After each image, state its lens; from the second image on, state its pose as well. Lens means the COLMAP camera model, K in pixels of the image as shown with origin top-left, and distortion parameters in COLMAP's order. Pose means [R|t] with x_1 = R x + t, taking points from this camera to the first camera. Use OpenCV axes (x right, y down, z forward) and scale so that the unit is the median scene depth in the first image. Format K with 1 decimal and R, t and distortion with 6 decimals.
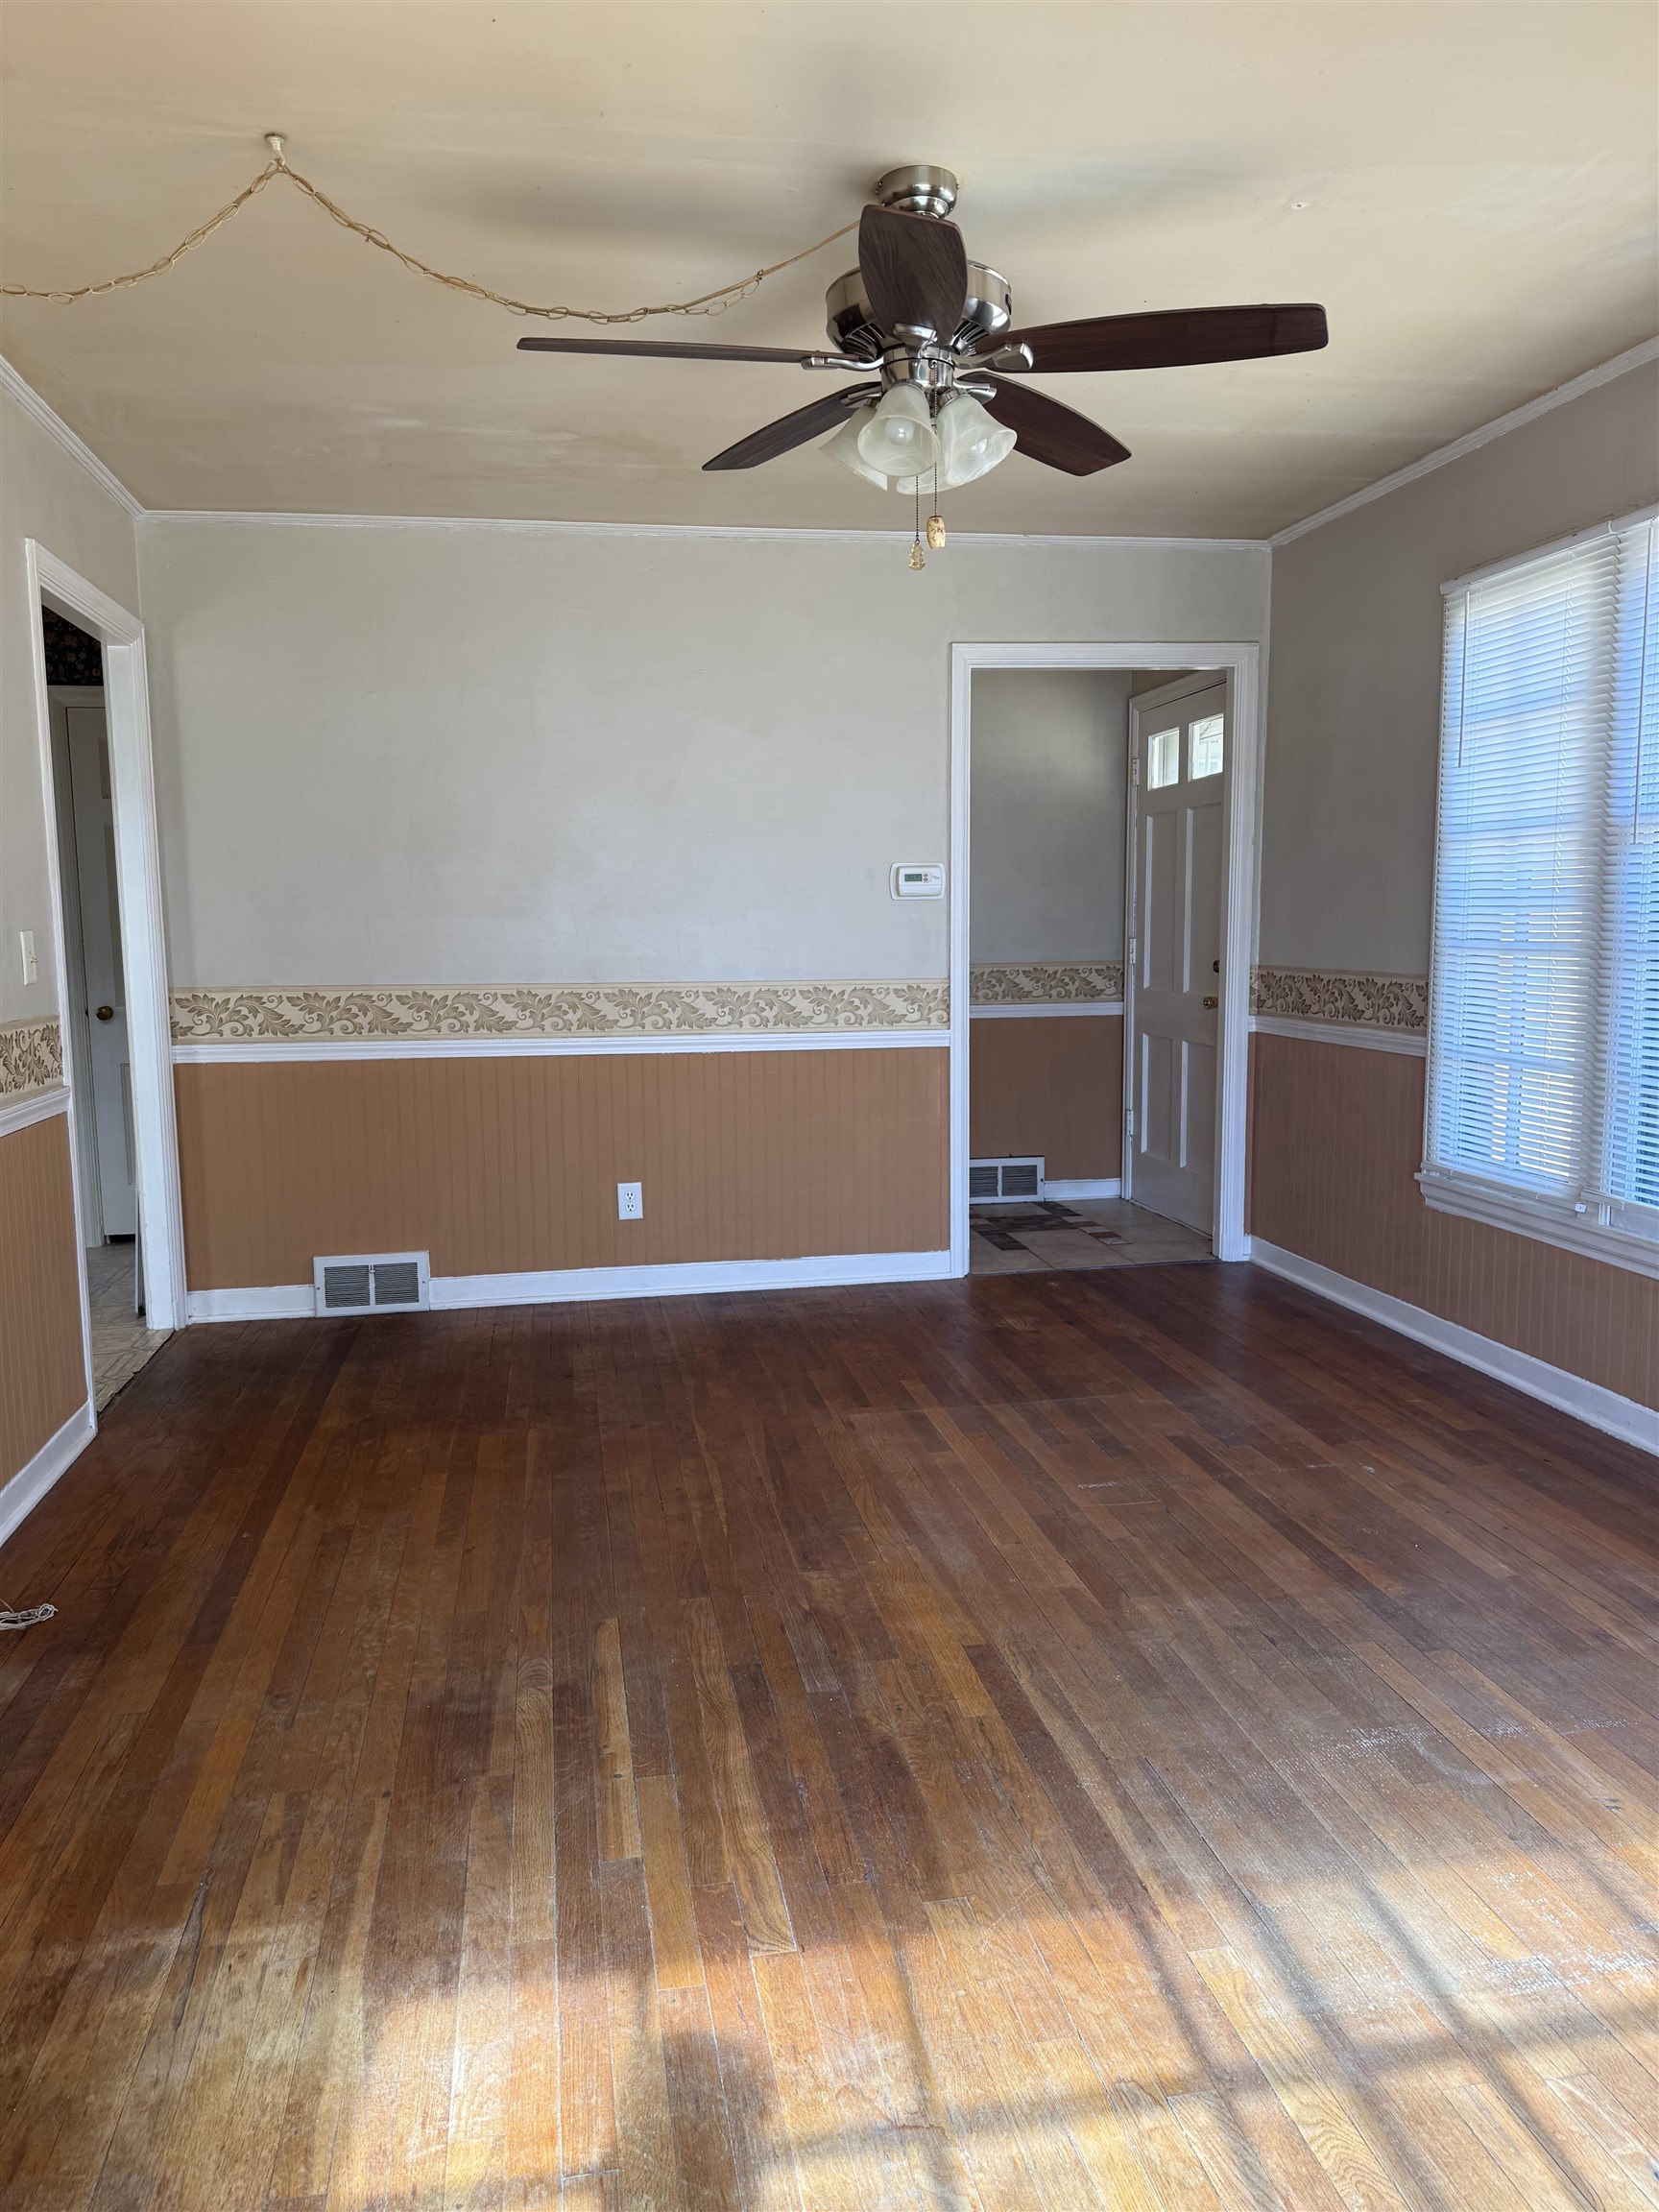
lens RADIAL K [[1550.4, 0, 829.5], [0, 1550.4, 1106.0], [0, 0, 1]] dist [0.140969, -0.191255]
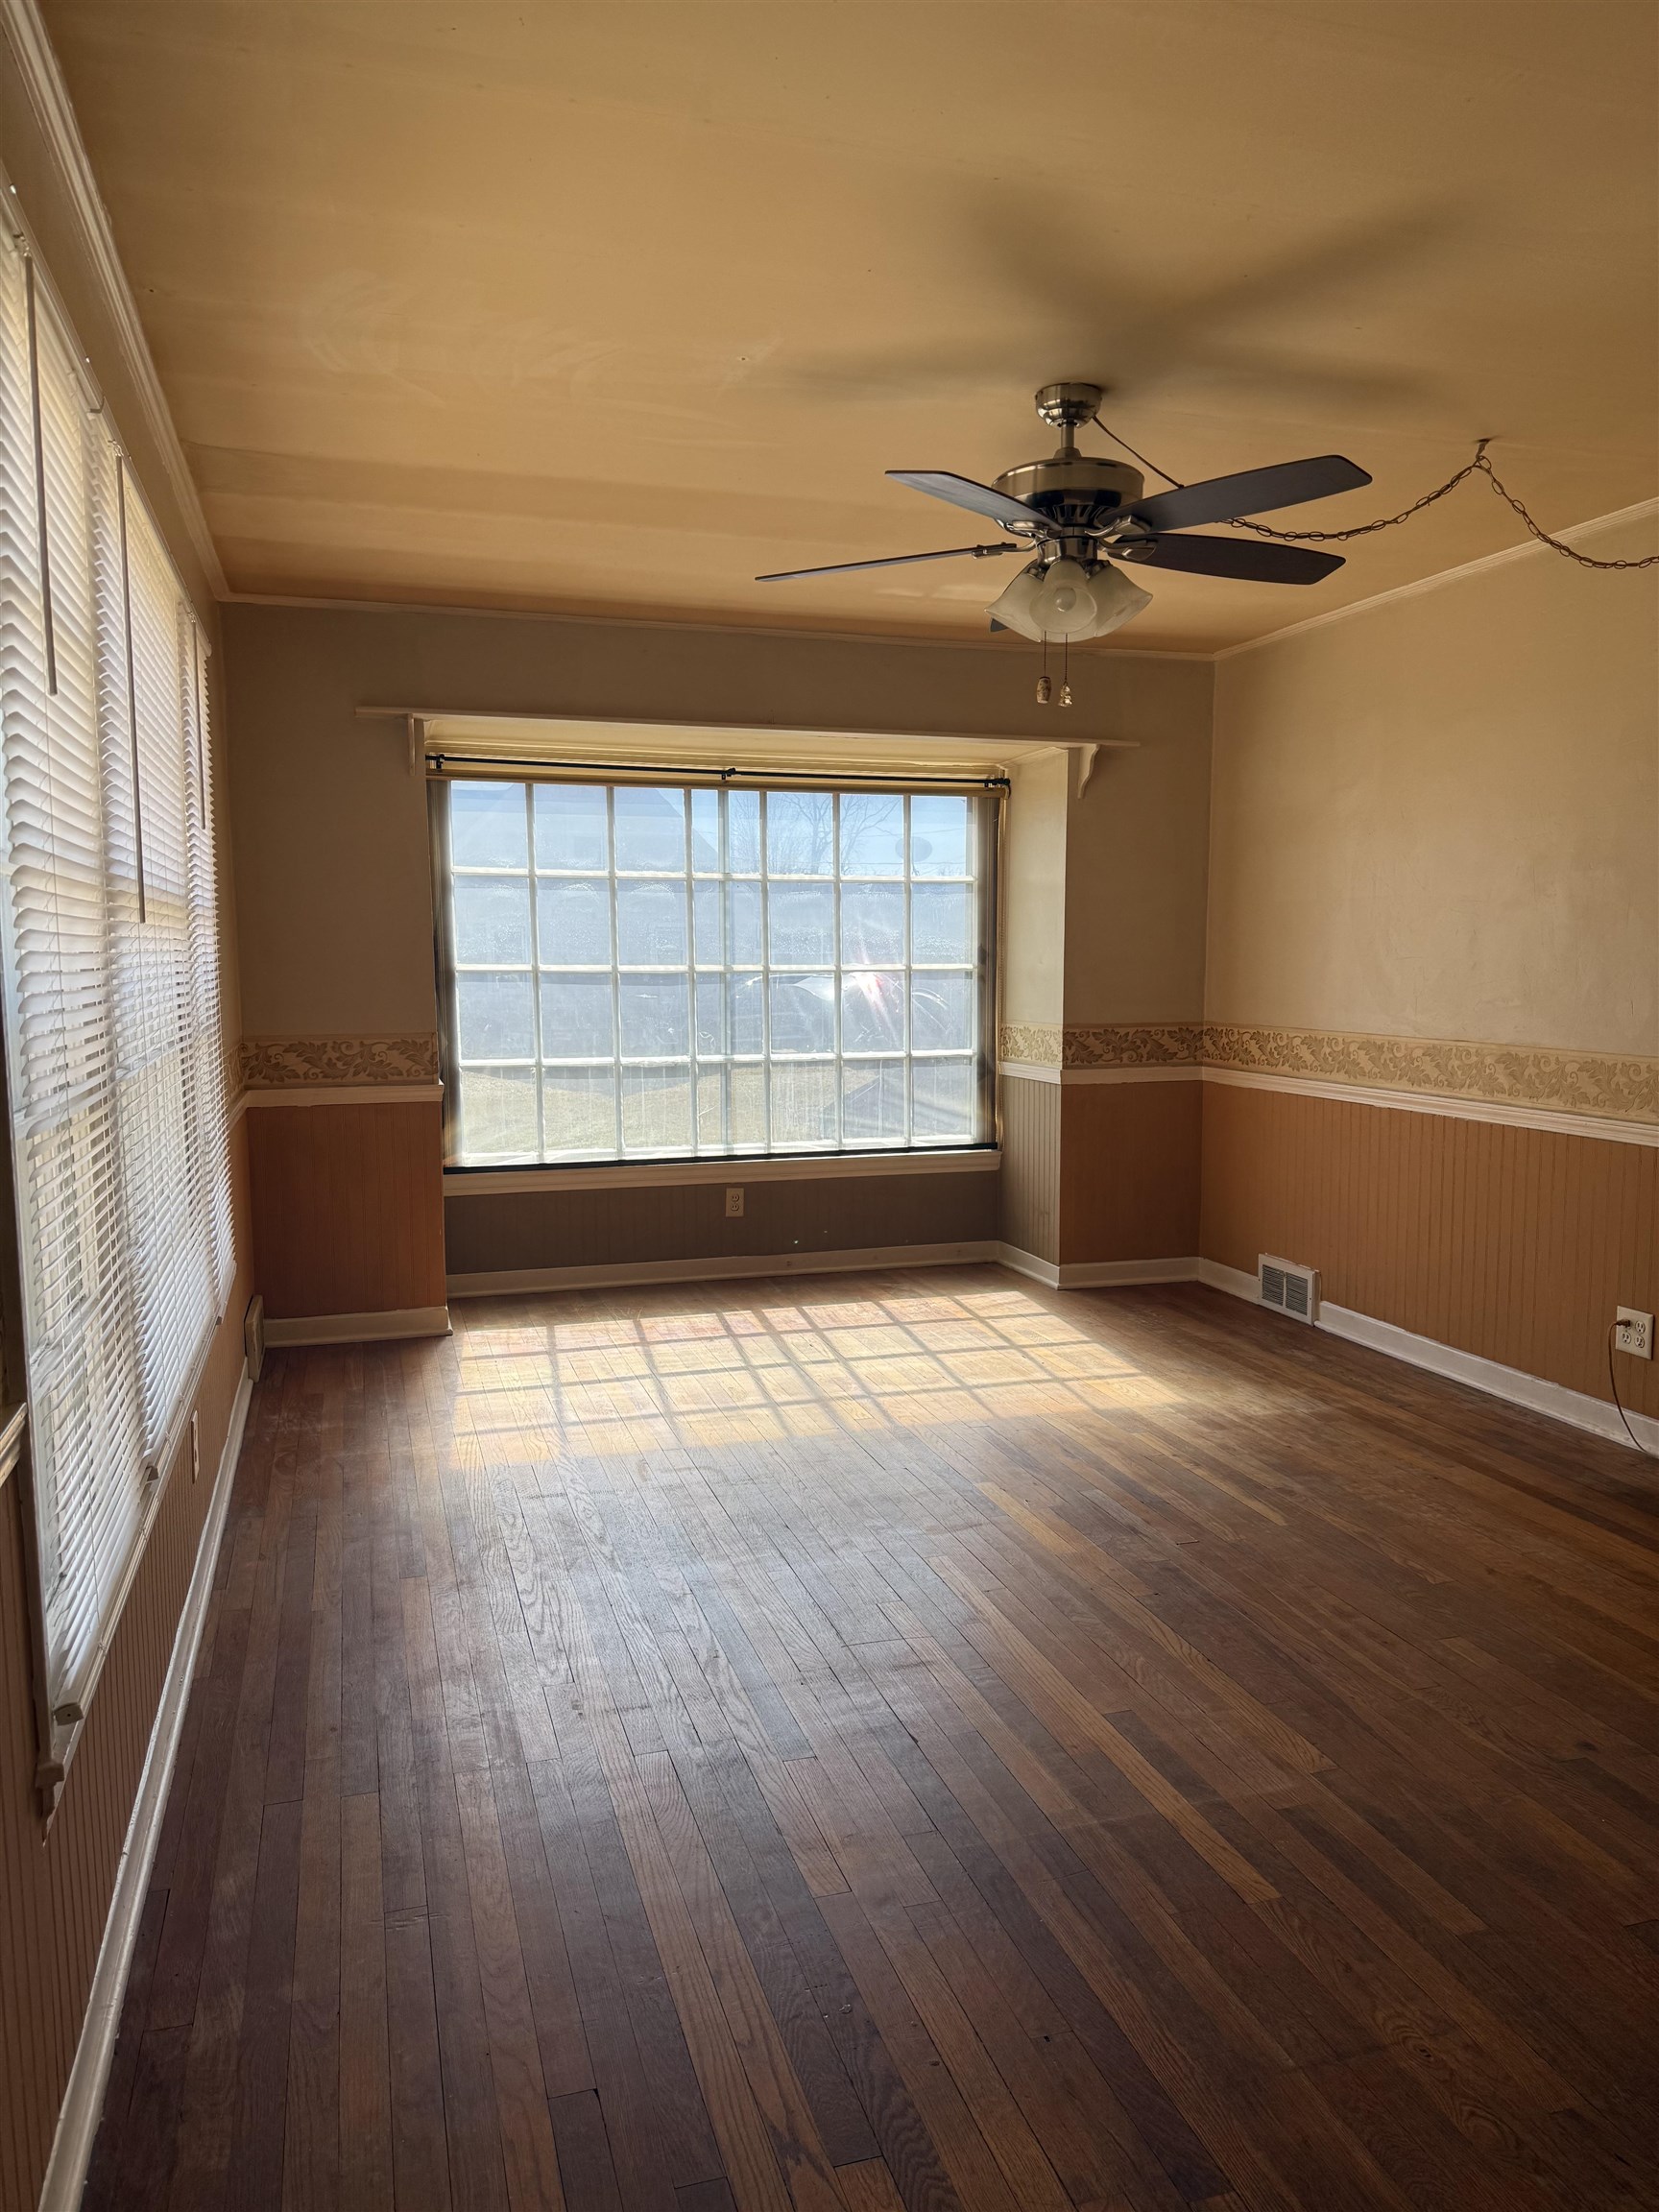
lens RADIAL K [[1550.4, 0, 829.5], [0, 1550.4, 1106.0], [0, 0, 1]] dist [0.140969, -0.191255]
pose [[-0.992902, 0.027248, -0.115776, 0.360225], [0.000940, 0.975173, 0.221445, -0.287422], [0.118935, 0.219764, -0.968276, 2.062502]]
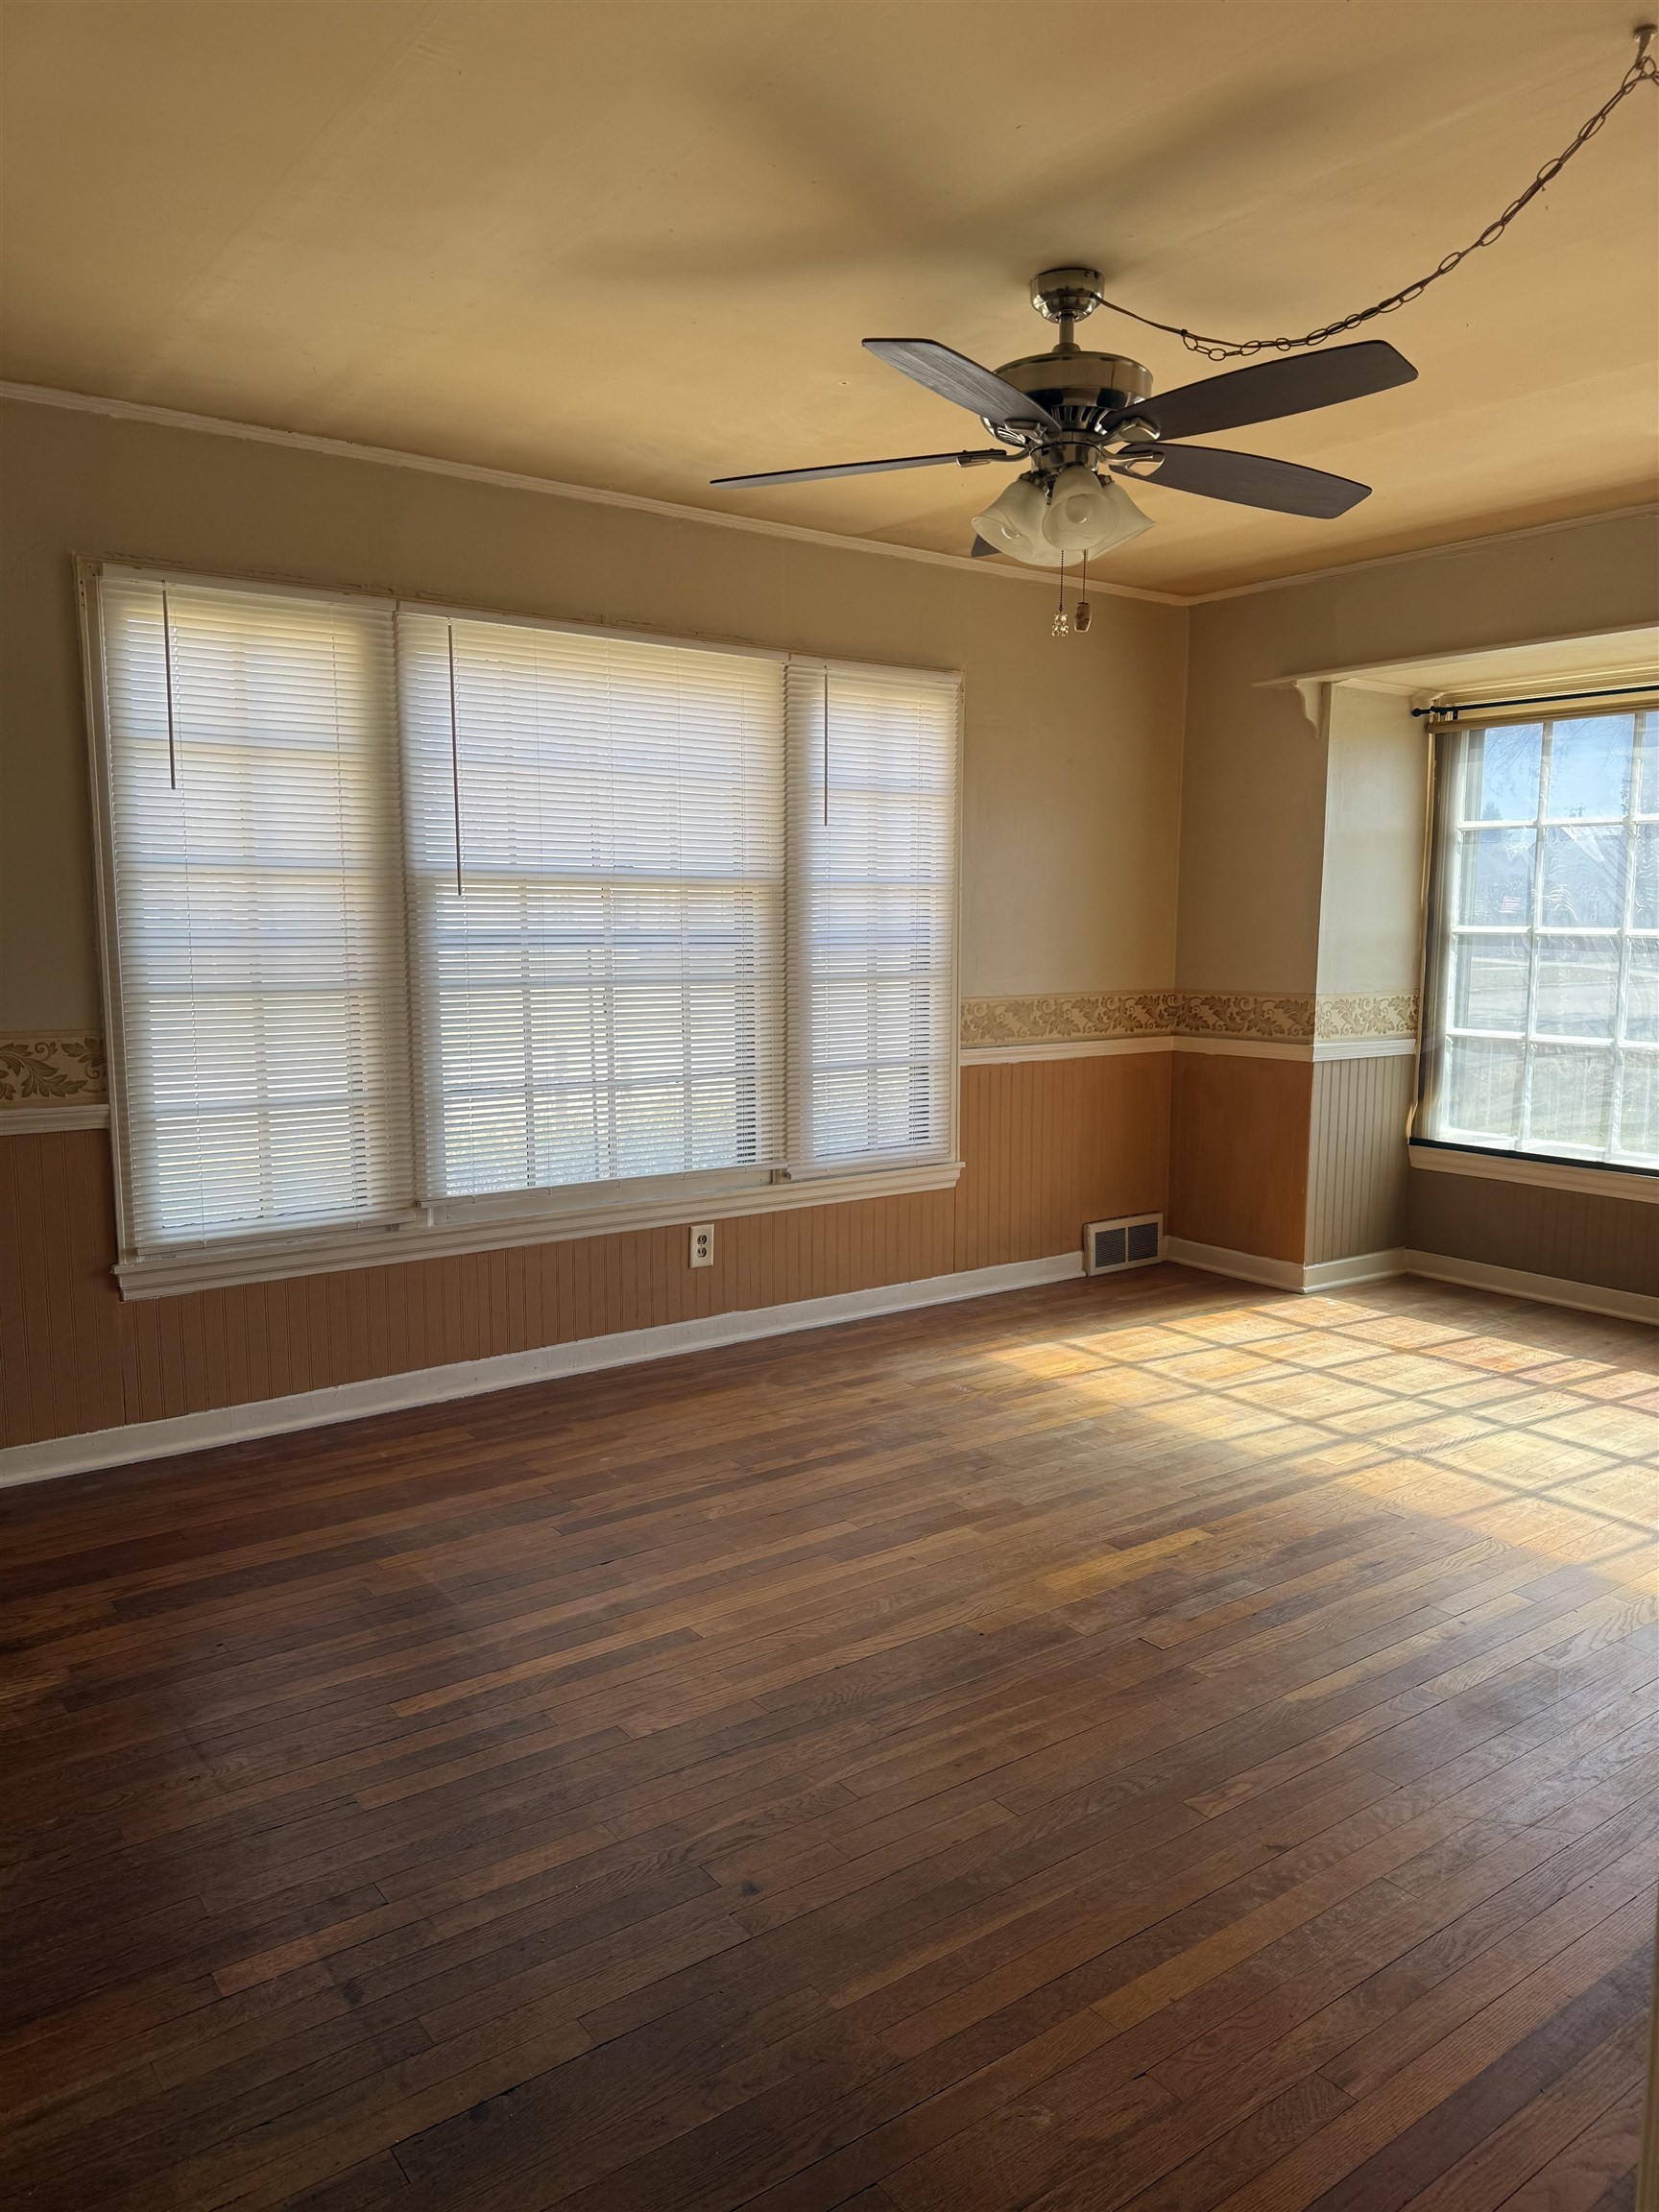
lens RADIAL K [[1550.4, 0, 829.5], [0, 1550.4, 1106.0], [0, 0, 1]] dist [0.140969, -0.191255]
pose [[-0.442350, -0.099457, 0.891311, -0.805331], [0.112296, 0.979868, 0.165070, -0.207195], [-0.889785, 0.173109, -0.422276, 1.531754]]
